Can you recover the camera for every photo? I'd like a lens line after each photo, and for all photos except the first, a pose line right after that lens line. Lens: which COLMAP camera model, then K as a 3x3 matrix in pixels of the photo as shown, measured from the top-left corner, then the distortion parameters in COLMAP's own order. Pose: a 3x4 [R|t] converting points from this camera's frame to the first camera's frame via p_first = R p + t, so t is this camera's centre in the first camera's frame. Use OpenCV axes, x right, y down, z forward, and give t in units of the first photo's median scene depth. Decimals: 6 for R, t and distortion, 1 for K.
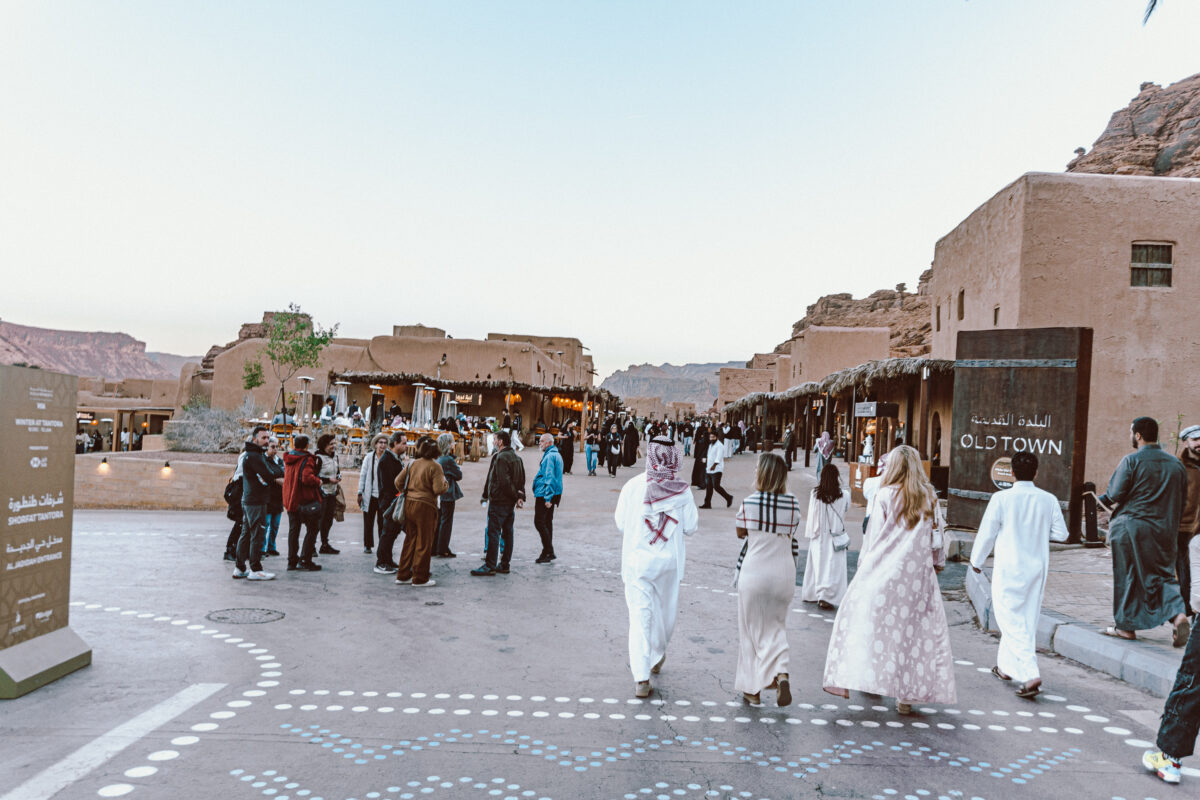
lens RADIAL K [[749.7, 0, 615.2], [0, 749.7, 405.0], [0, 0, 1]] dist [-0.019588, 0.000476]
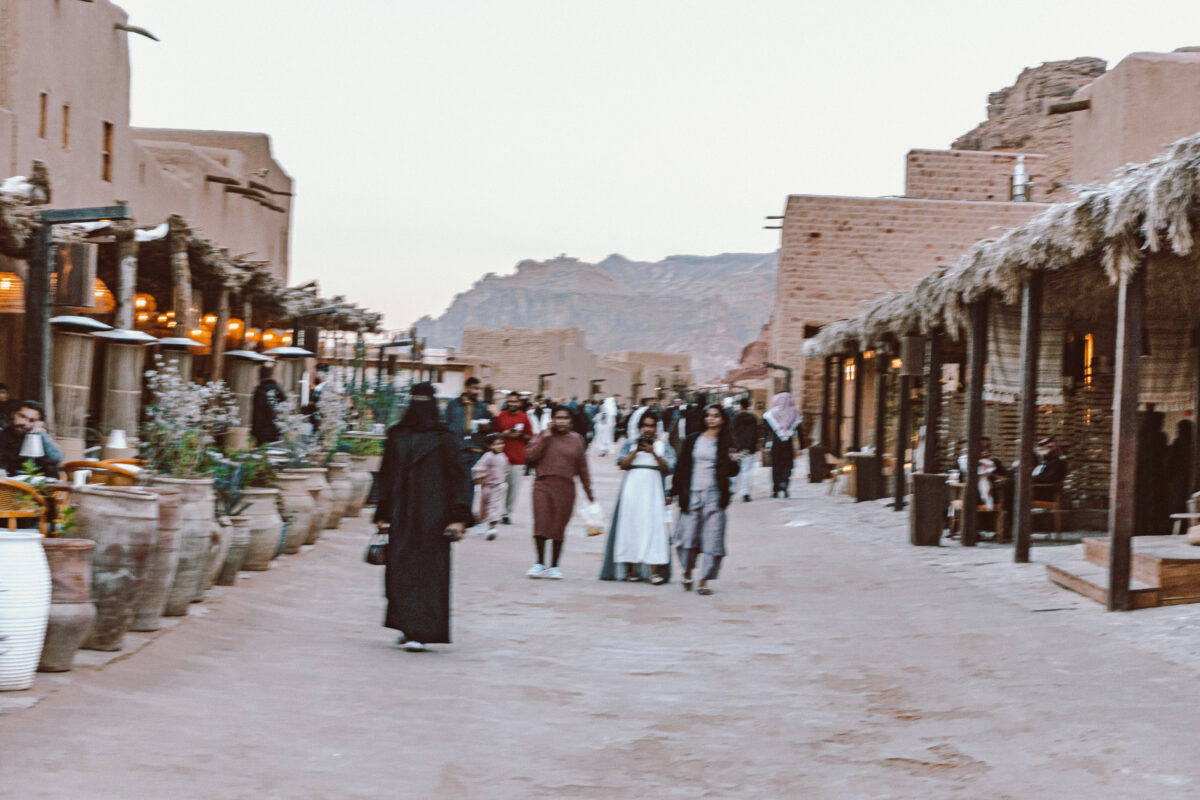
lens RADIAL K [[749.7, 0, 615.2], [0, 749.7, 405.0], [0, 0, 1]] dist [-0.019588, 0.000476]
pose [[0.999904, -0.009378, 0.010213, 0.065525], [0.009262, 0.999893, 0.011312, 0.017418], [-0.010318, -0.011216, 0.999884, 0.630831]]
